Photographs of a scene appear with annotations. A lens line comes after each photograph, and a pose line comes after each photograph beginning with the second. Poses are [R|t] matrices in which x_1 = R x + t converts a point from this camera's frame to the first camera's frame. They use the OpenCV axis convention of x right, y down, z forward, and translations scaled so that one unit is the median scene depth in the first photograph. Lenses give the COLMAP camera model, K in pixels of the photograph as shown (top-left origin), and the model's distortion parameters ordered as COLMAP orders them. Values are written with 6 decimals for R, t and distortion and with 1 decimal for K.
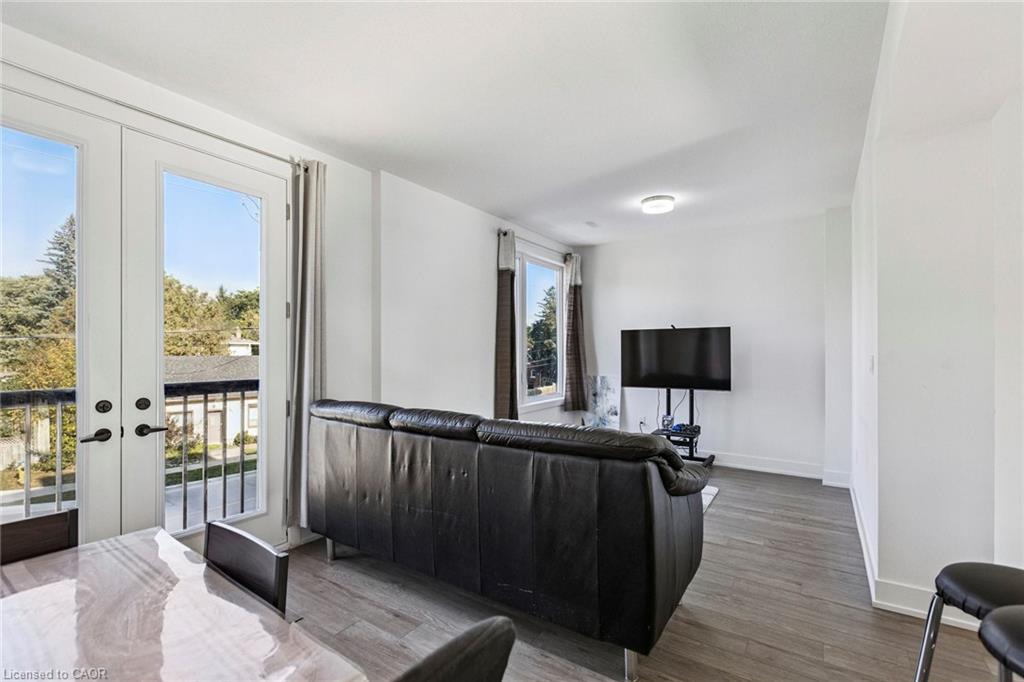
lens RADIAL K [[458.9, 0, 509.4], [0, 458.9, 349.9], [0, 0, 1]] dist [0.000813, -0.000047]
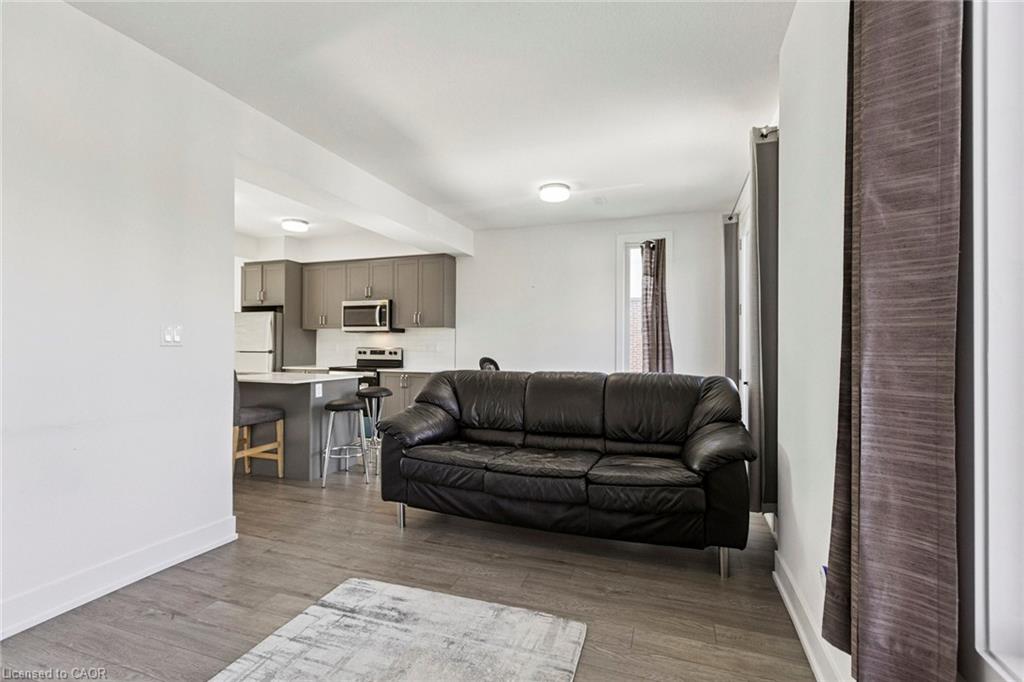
lens RADIAL K [[467.3, 0, 512.9], [0, 467.3, 344.7], [0, 0, 1]] dist [0.001362, 0.000110]
pose [[-0.967308, -0.008596, -0.253459, 0.181693], [-0.006997, 0.999950, -0.007208, 0.026218], [0.253508, -0.005199, -0.967319, 1.058832]]
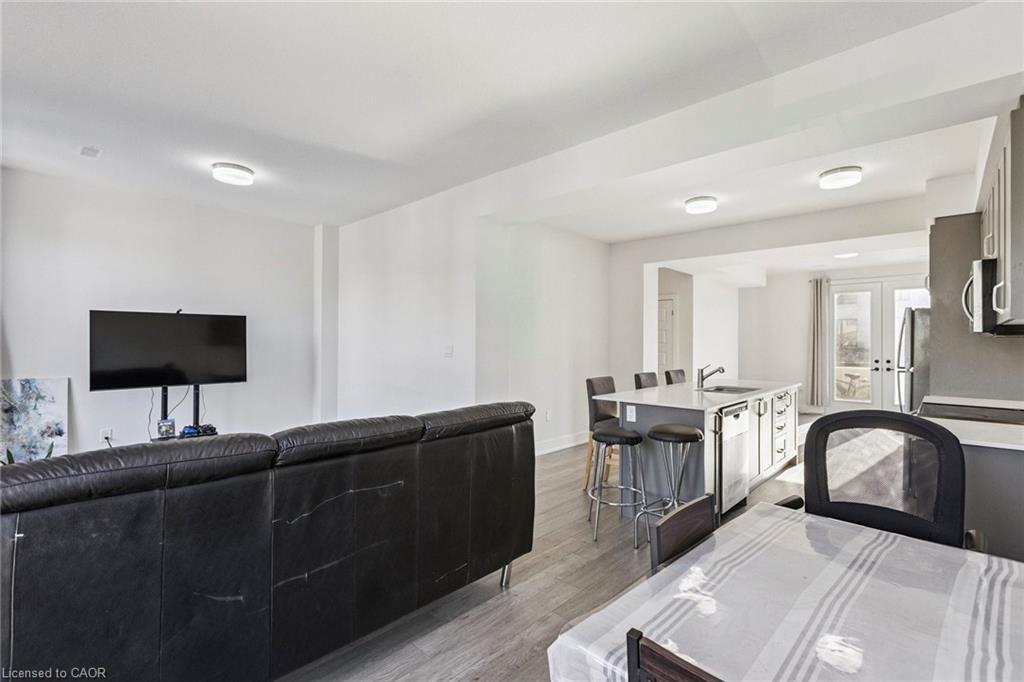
lens RADIAL K [[465.1, 0, 514.1], [0, 465.1, 338.6], [0, 0, 1]] dist [0.001780, -0.000155]
pose [[0.154836, 0.008586, 0.987903, -0.382990], [-0.008219, 0.999939, -0.007403, 0.000284], [-0.987906, -0.006973, 0.154897, 0.268267]]
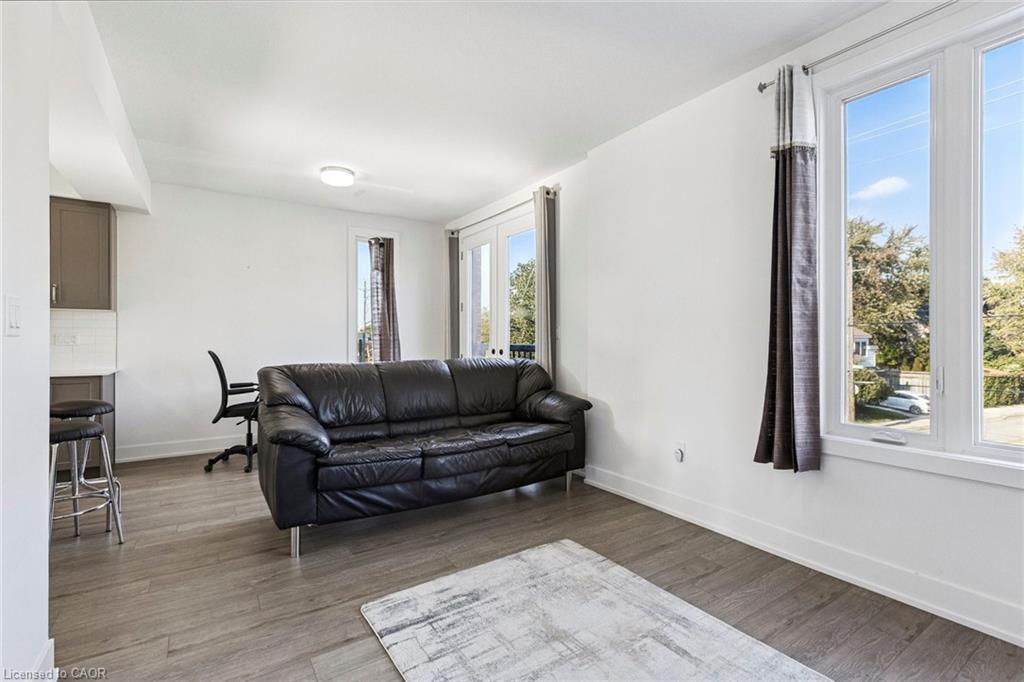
lens RADIAL K [[465.1, 0, 514.1], [0, 465.1, 338.6], [0, 0, 1]] dist [0.001780, -0.000155]
pose [[-0.371945, -0.001078, -0.928254, 0.529409], [0.000577, 0.999999, -0.001393, 0.026872], [0.928255, -0.001054, -0.371944, 0.844696]]
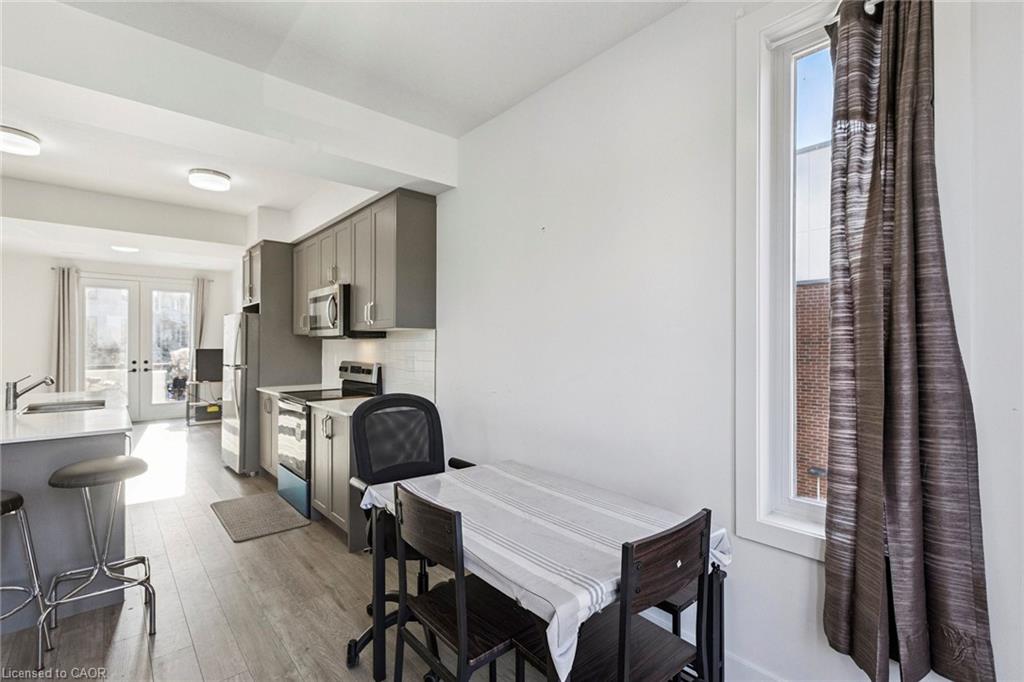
lens RADIAL K [[467.3, 0, 512.9], [0, 467.3, 344.7], [0, 0, 1]] dist [0.001362, 0.000110]
pose [[-0.966340, -0.000136, 0.257270, -0.240737], [-0.001055, 0.999994, -0.003434, 0.001309], [-0.257268, -0.003590, -0.966334, 0.462638]]
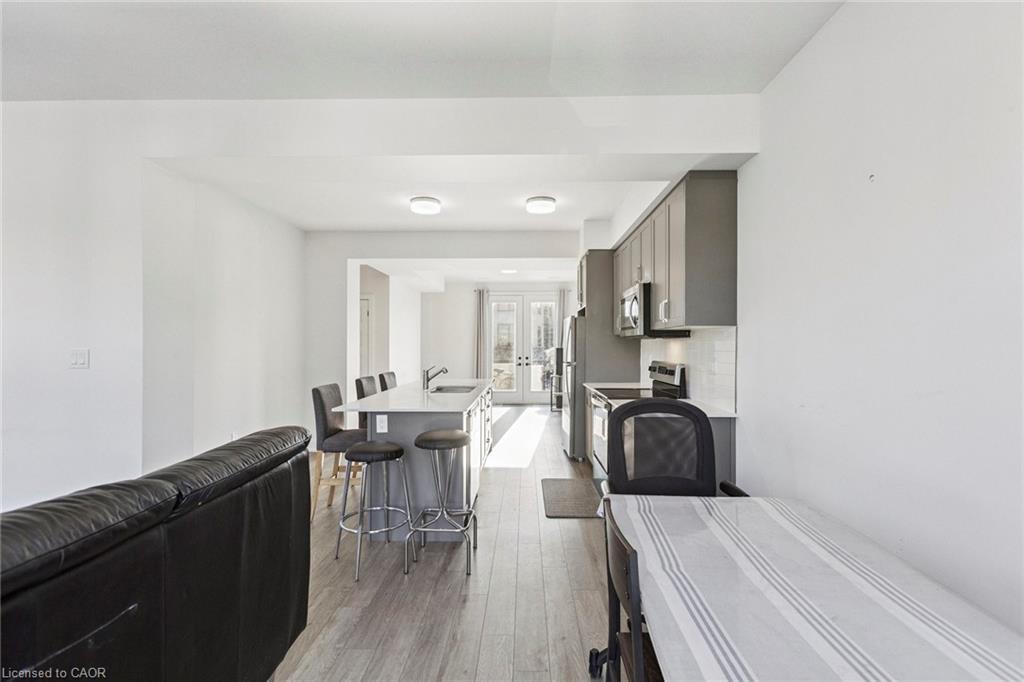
lens RADIAL K [[462.7, 0, 516.6], [0, 462.7, 344.0], [0, 0, 1]] dist [0.010311, -0.000159]
pose [[-0.543722, 0.001647, 0.839264, -0.289038], [-0.001513, 0.999995, -0.002943, 0.000847], [-0.839264, -0.002870, -0.543717, 0.382810]]
